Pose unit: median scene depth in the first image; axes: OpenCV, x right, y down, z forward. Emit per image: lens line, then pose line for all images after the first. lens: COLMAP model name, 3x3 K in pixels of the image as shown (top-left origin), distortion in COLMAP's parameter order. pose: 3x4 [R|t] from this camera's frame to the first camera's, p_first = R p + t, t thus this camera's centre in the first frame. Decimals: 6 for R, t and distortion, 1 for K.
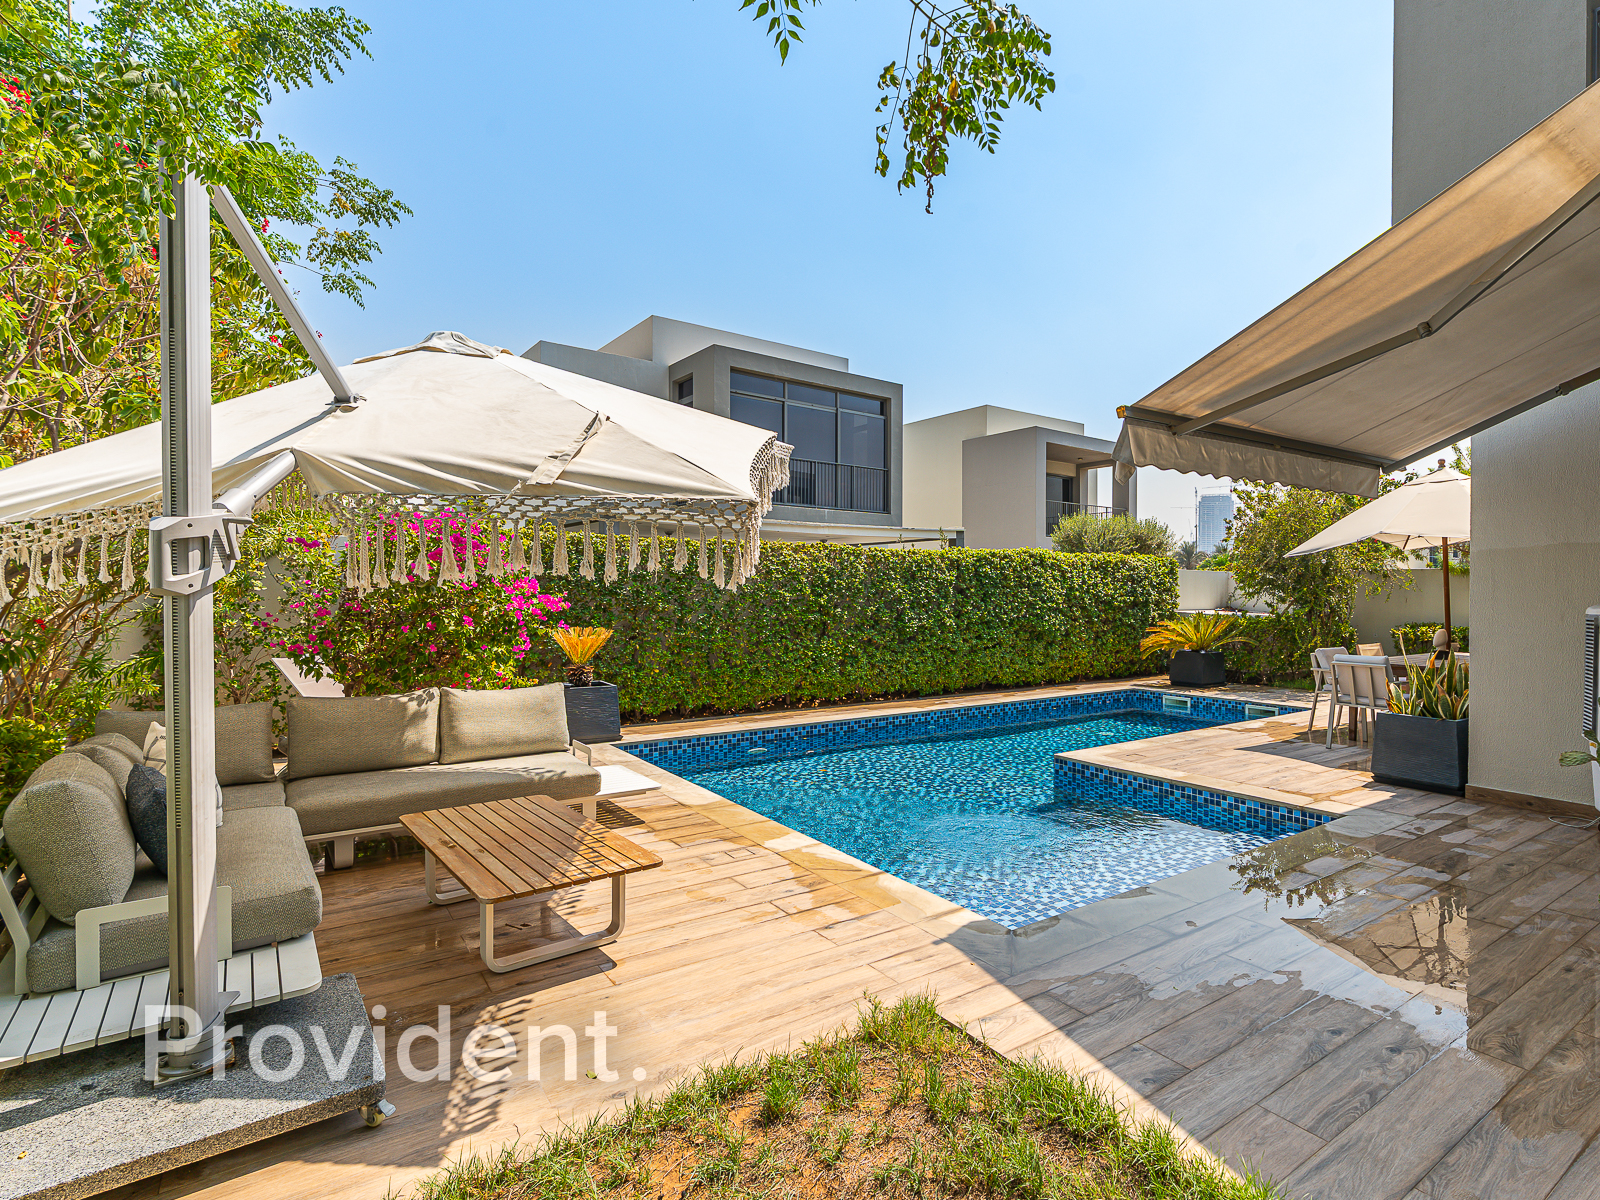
lens RADIAL K [[818.8, 0, 837.0], [0, 818.8, 605.7], [0, 0, 1]] dist [0.021405, 0.000889]
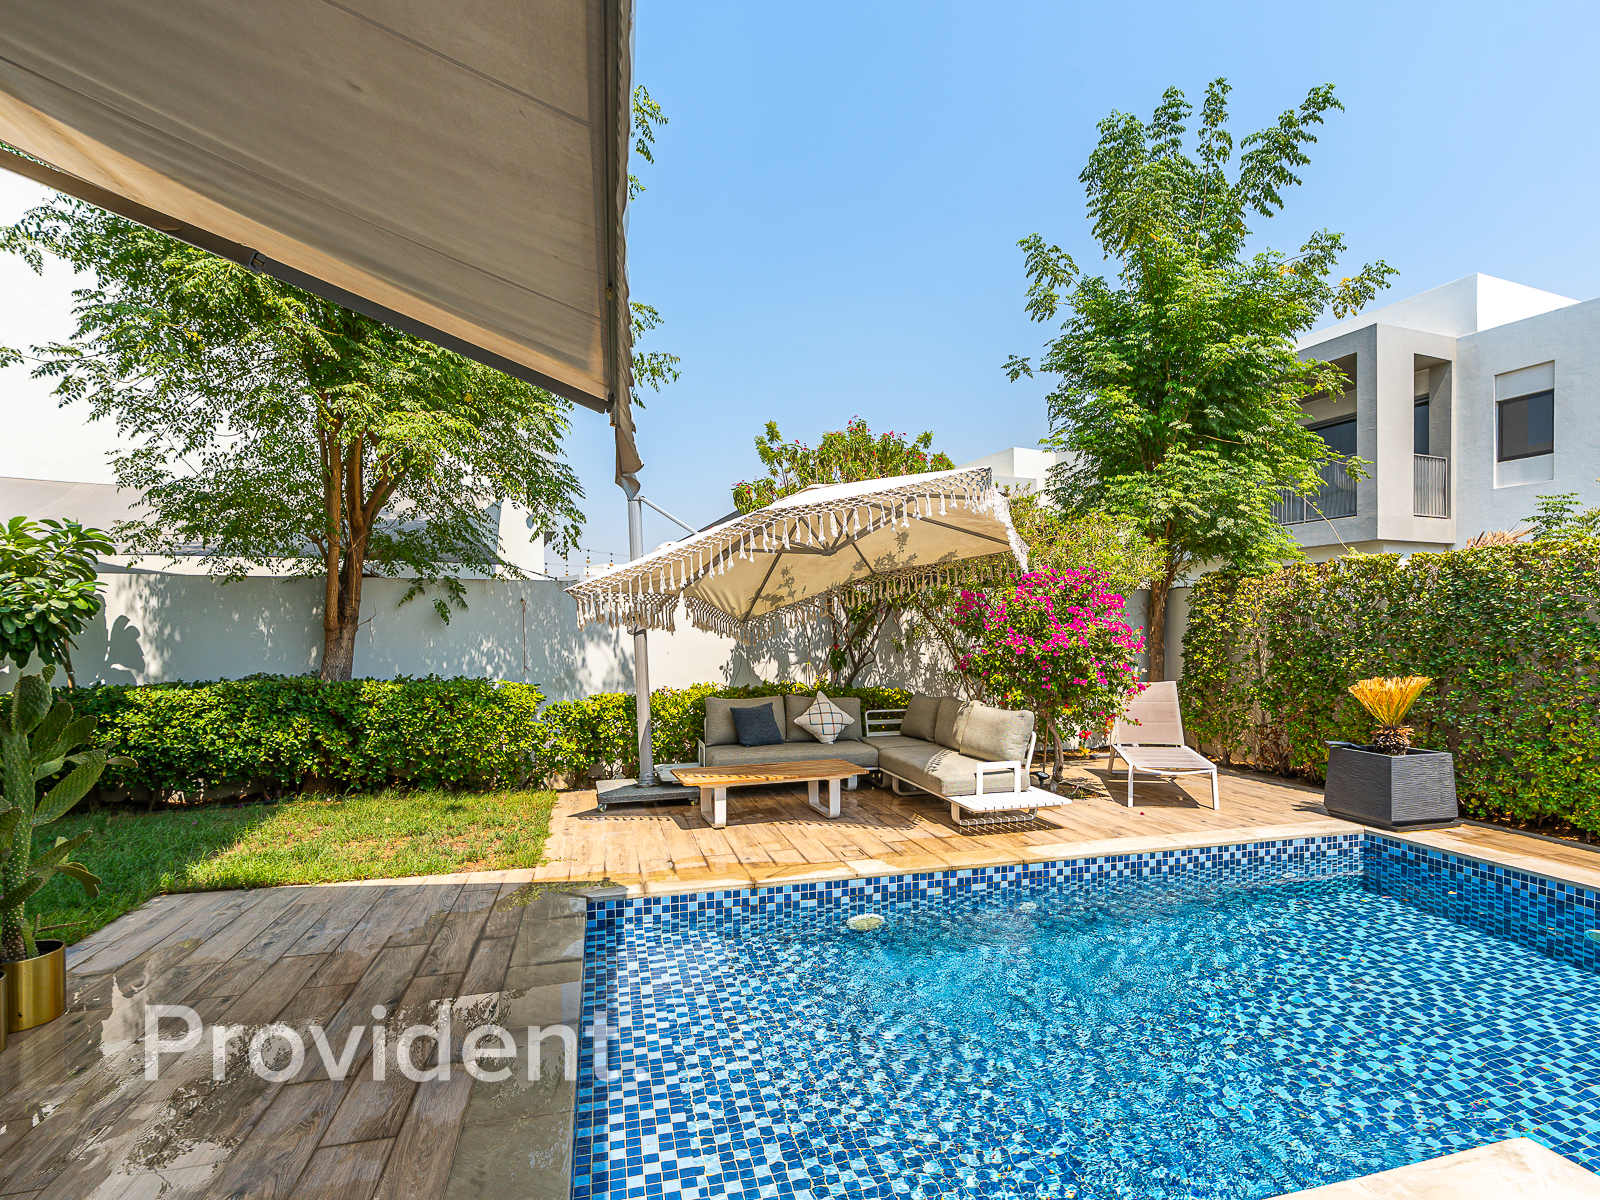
lens RADIAL K [[834.5, 0, 797.6], [0, 834.5, 594.3], [0, 0, 1]] dist [-0.001905, 0.000431]
pose [[-0.308098, -0.035646, -0.950687, 0.455414], [-0.013385, 0.999361, -0.033133, -0.005456], [0.951261, 0.002517, -0.308378, 0.585206]]
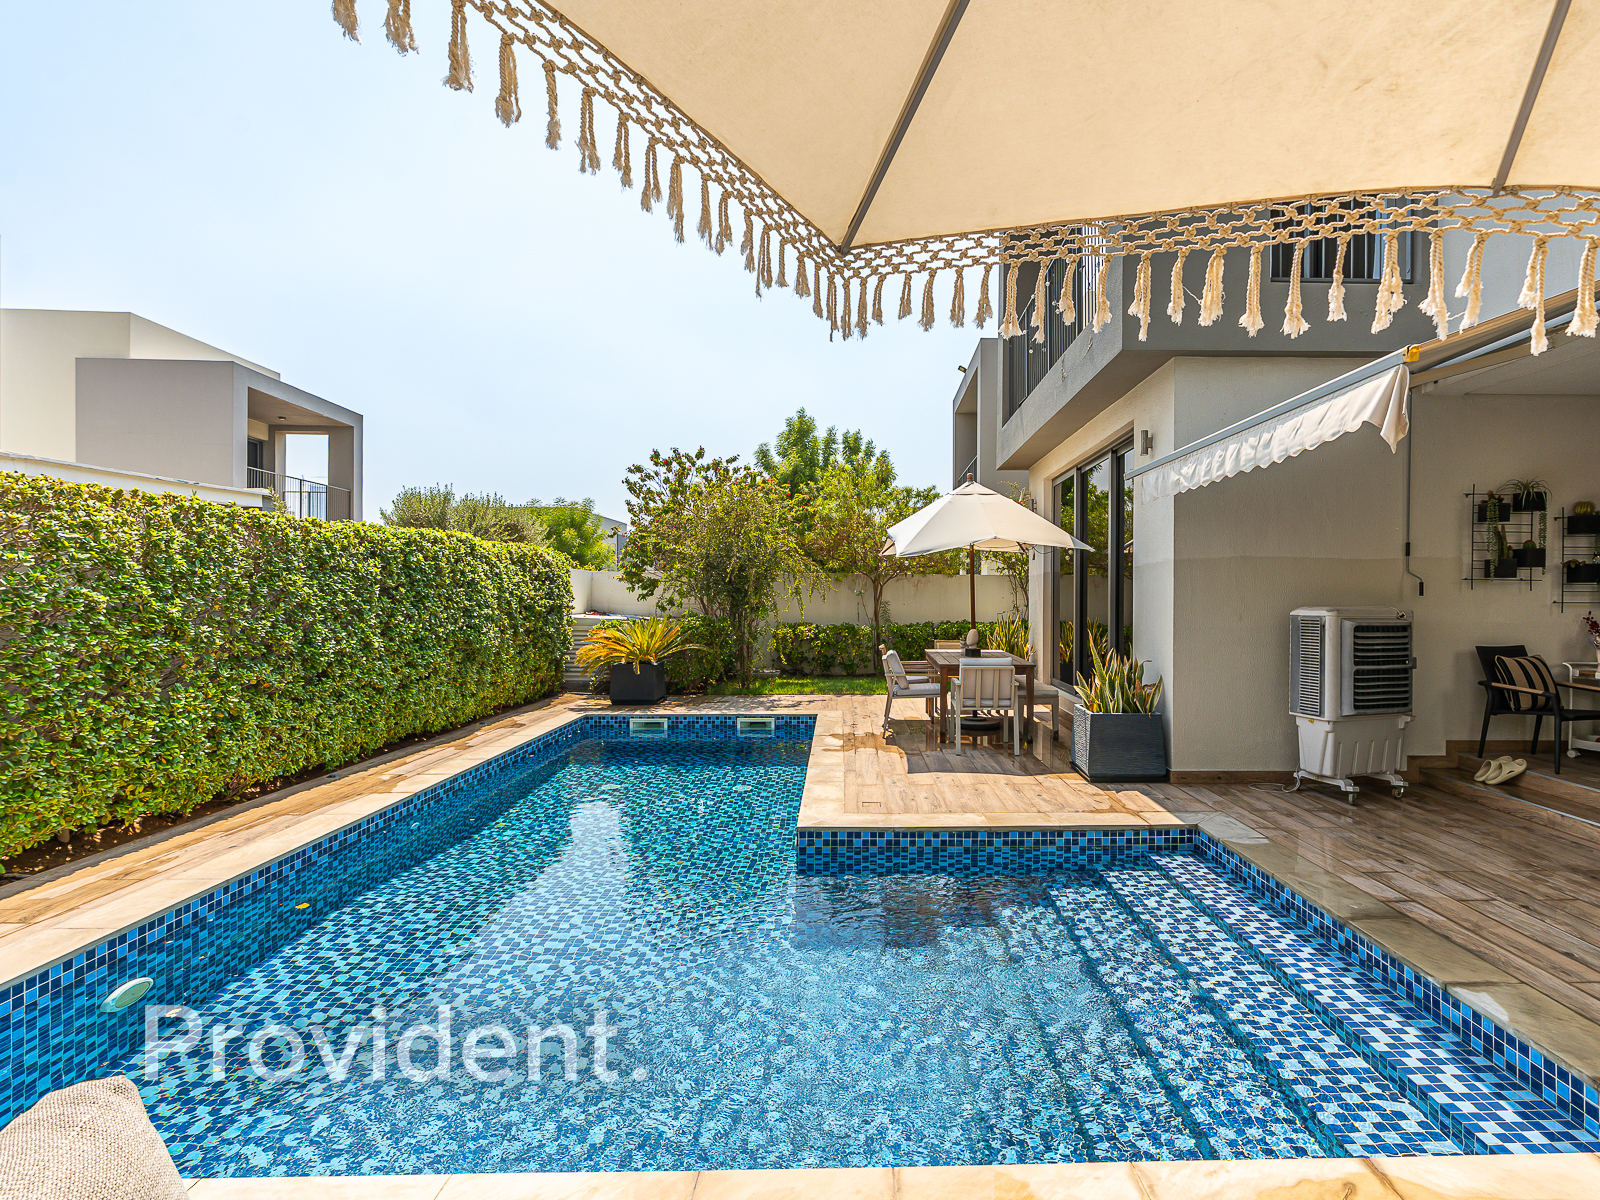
lens RADIAL K [[834.5, 0, 797.6], [0, 834.5, 594.3], [0, 0, 1]] dist [-0.001905, 0.000431]
pose [[0.538316, 0.002591, 0.842739, -0.234191], [0.010132, 0.999903, -0.009546, -0.007053], [-0.842682, 0.013677, 0.538238, 0.428530]]
